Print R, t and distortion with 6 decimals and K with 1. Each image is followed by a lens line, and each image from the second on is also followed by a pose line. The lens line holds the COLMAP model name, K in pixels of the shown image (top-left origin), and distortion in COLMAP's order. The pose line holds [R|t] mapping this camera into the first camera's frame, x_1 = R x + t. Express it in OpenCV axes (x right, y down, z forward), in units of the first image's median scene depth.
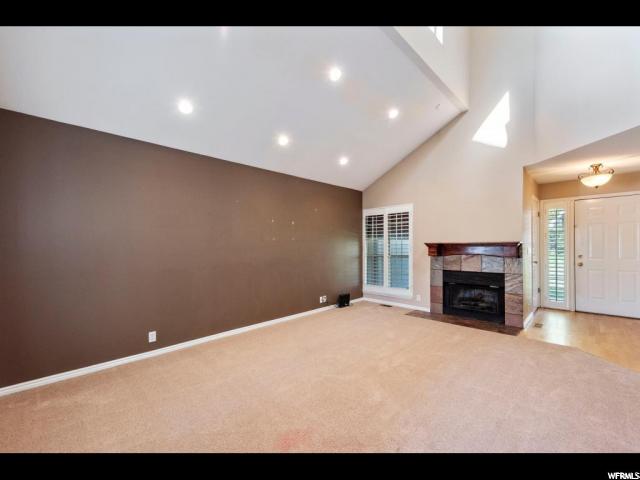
lens RADIAL K [[264.5, 0, 319.0], [0, 264.5, 247.8], [0, 0, 1]] dist [0.000792, -0.000046]
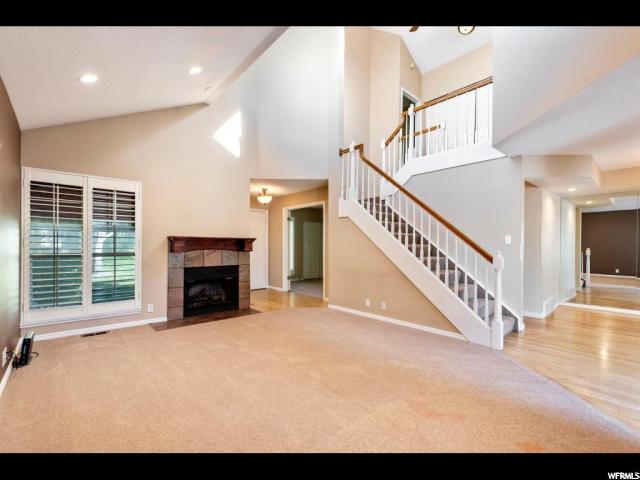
lens RADIAL K [[286.3, 0, 327.4], [0, 286.3, 244.8], [0, 0, 1]] dist [0.000527, 0.000082]
pose [[0.023923, 0.012130, 0.999640, -0.463953], [0.002760, 0.999922, -0.012199, 0.020213], [-0.999710, 0.003051, 0.023888, 0.491620]]
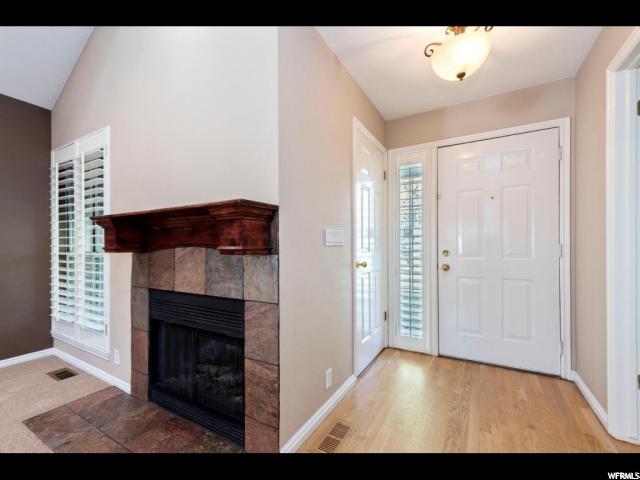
lens RADIAL K [[272.9, 0, 320.3], [0, 272.9, 248.4], [0, 0, 1]] dist [-0.000758, -0.000084]
pose [[0.961848, 0.001459, 0.273582, 0.591415], [0.000517, 0.999974, -0.007150, 0.028384], [-0.273585, 0.007019, 0.961822, 0.537582]]
